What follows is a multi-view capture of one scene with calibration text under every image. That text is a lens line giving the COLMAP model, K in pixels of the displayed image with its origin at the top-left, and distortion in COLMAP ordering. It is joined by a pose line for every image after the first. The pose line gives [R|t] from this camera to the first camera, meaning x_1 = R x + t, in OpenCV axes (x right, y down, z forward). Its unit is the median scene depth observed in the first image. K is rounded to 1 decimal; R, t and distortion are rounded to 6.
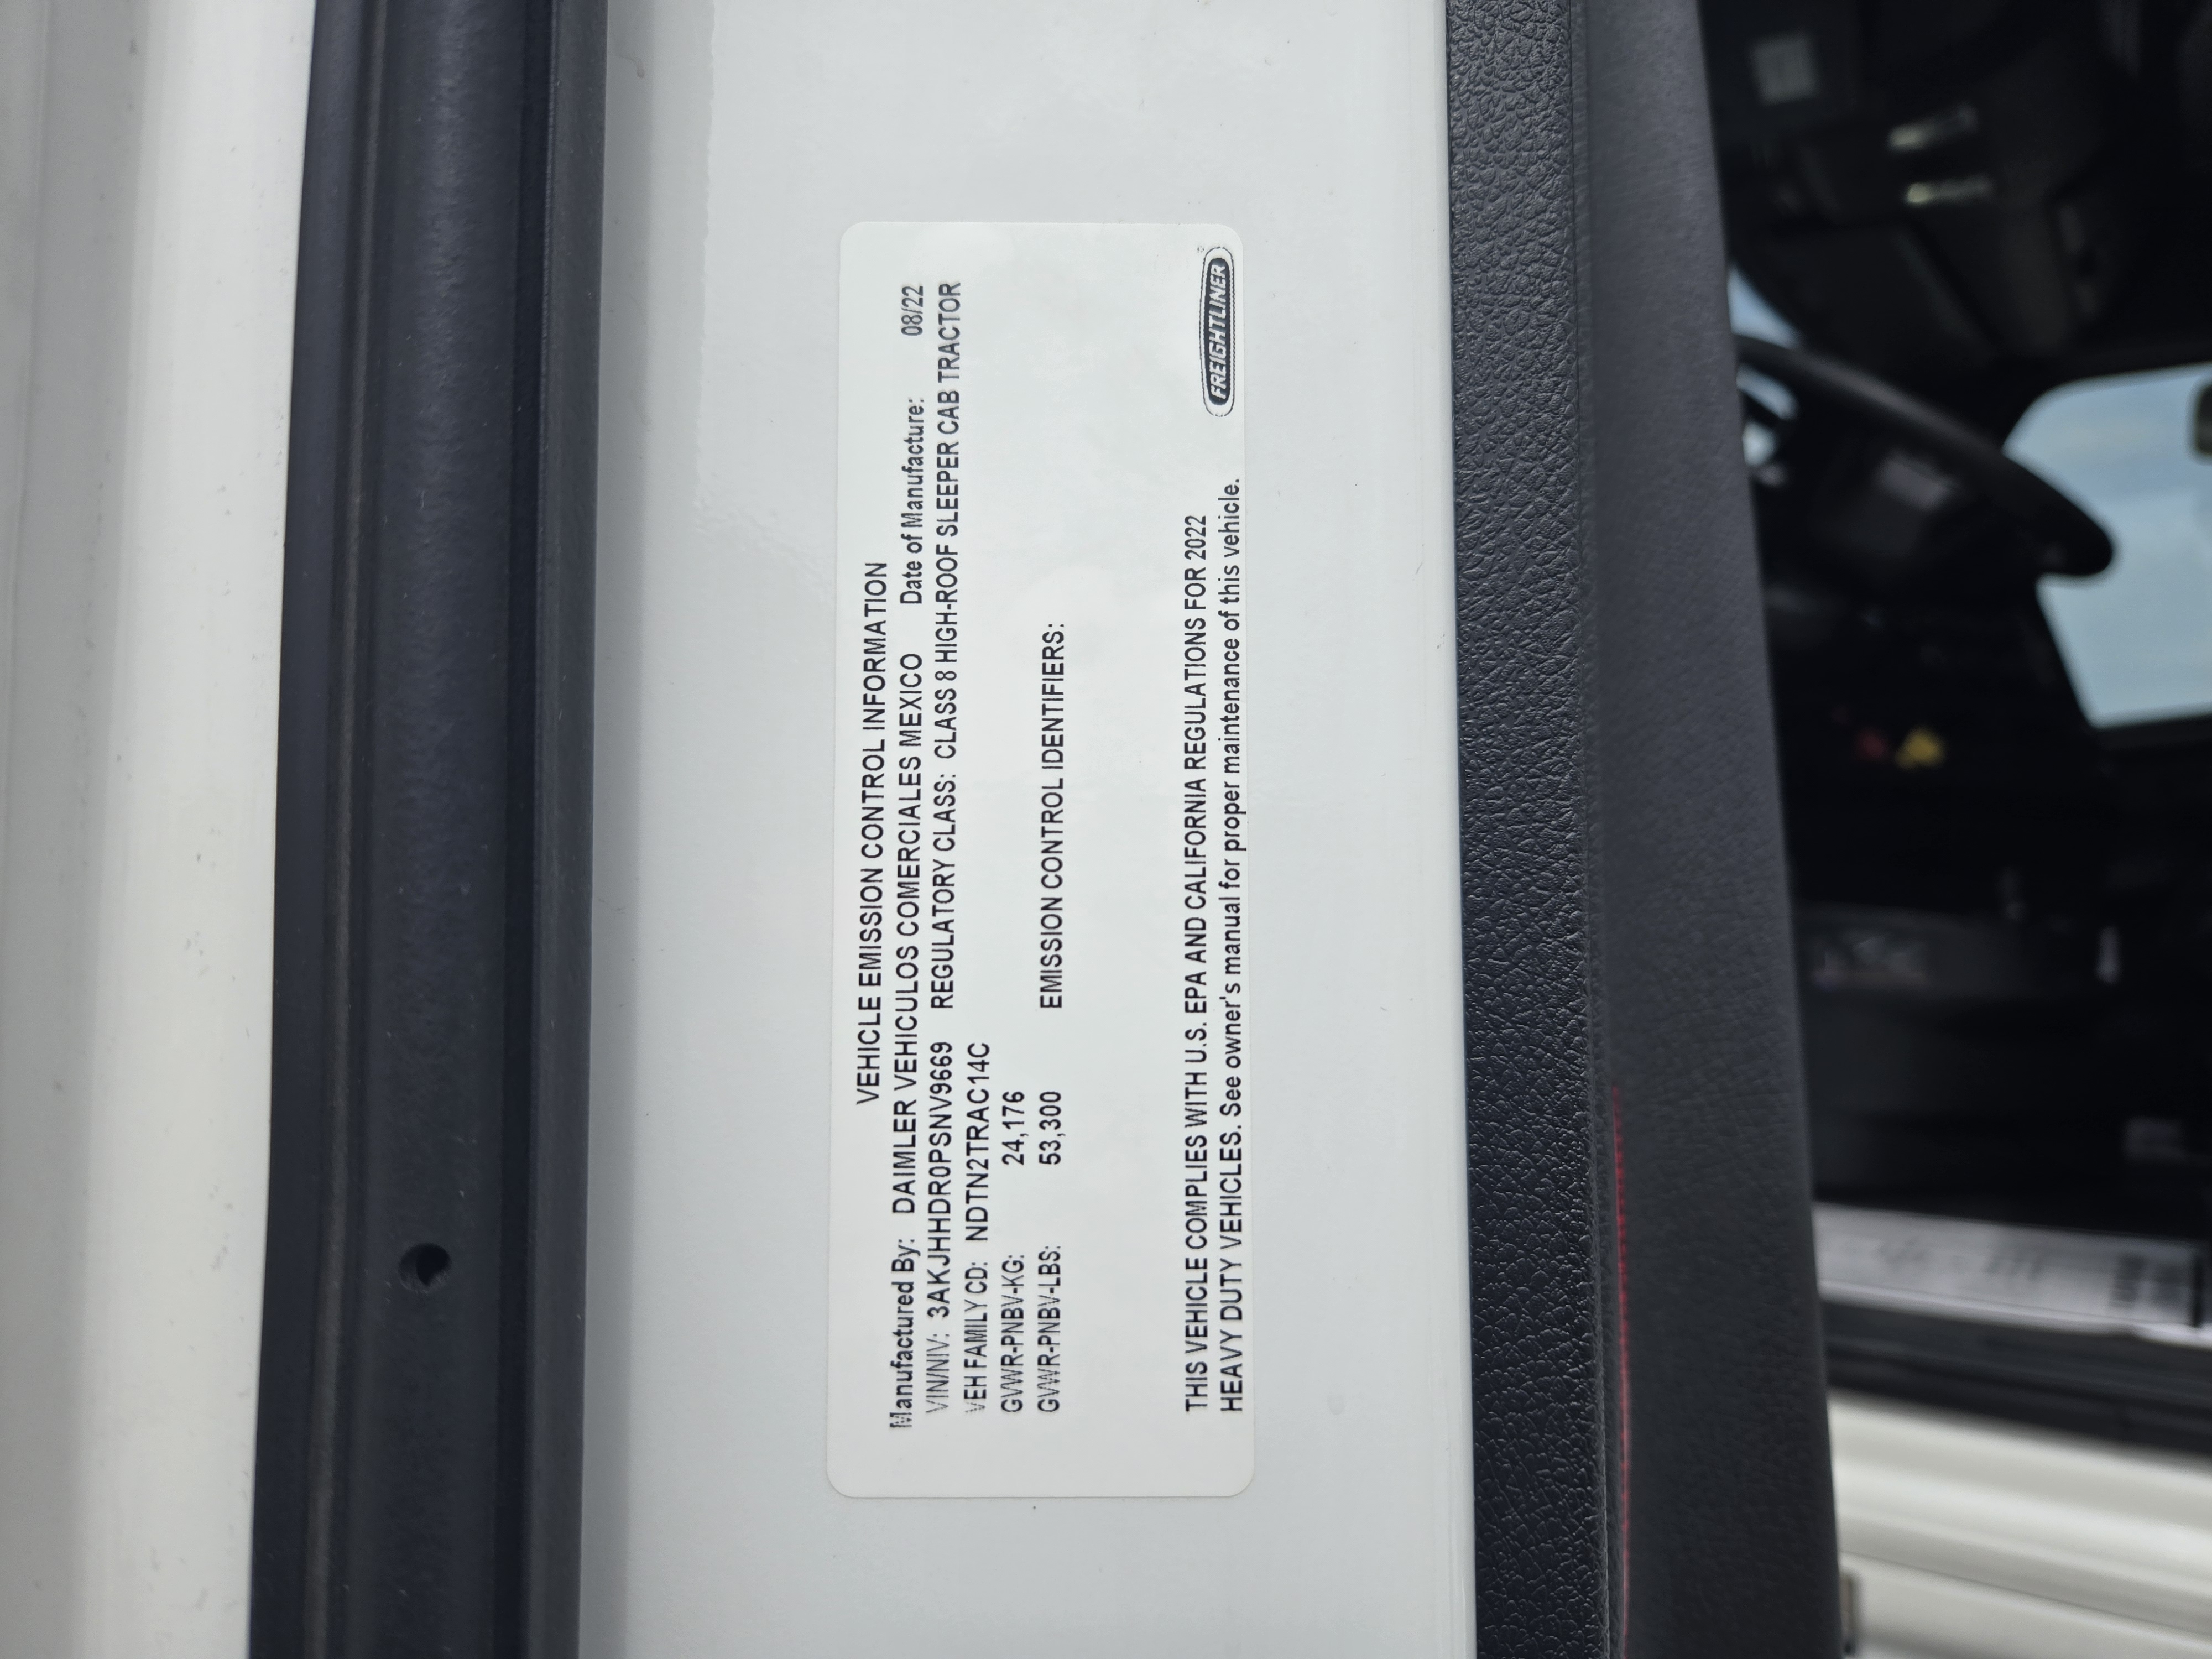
lens RADIAL K [[1479.8, 0, 1106.5], [0, 1479.8, 833.1], [0, 0, 1]] dist [0.069845, -0.051259]
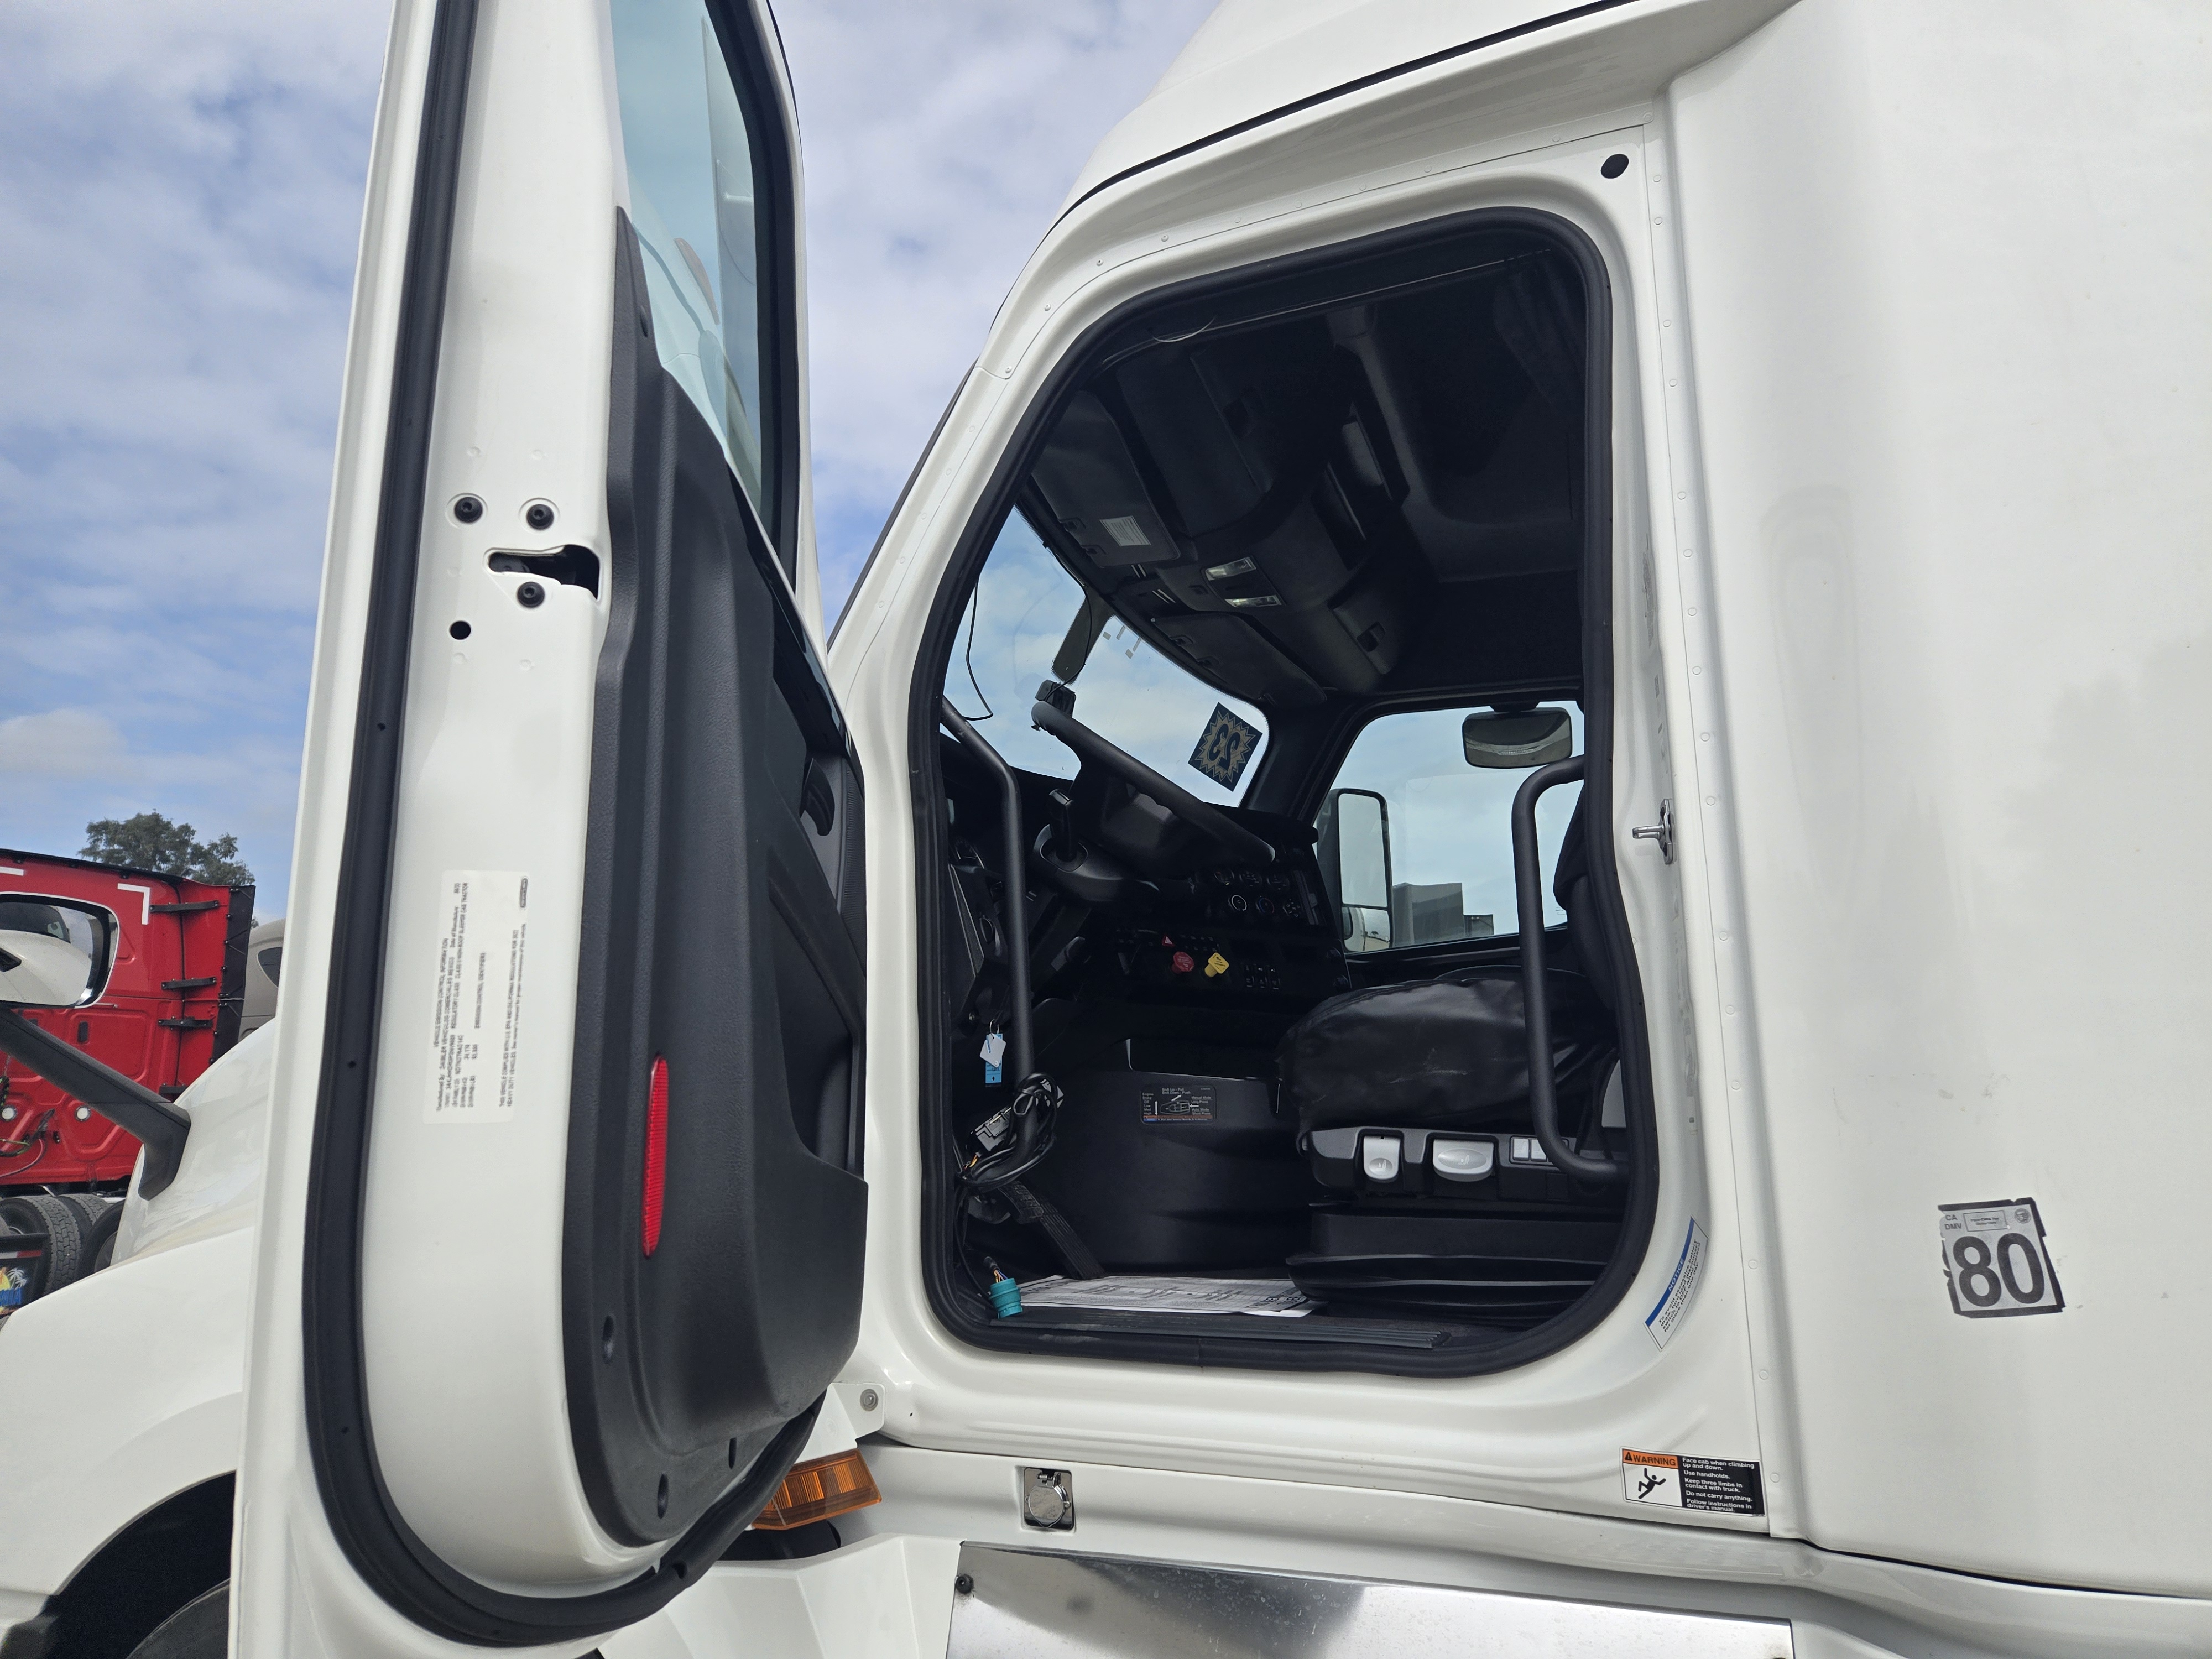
lens RADIAL K [[1479.8, 0, 1111.8], [0, 1479.8, 819.0], [0, 0, 1]] dist [0.069845, -0.051259]
pose [[0.971812, 0.032266, 0.233538, 0.849541], [0.002170, 0.989324, -0.145714, 0.160808], [-0.235746, 0.142114, 0.961368, -4.513767]]
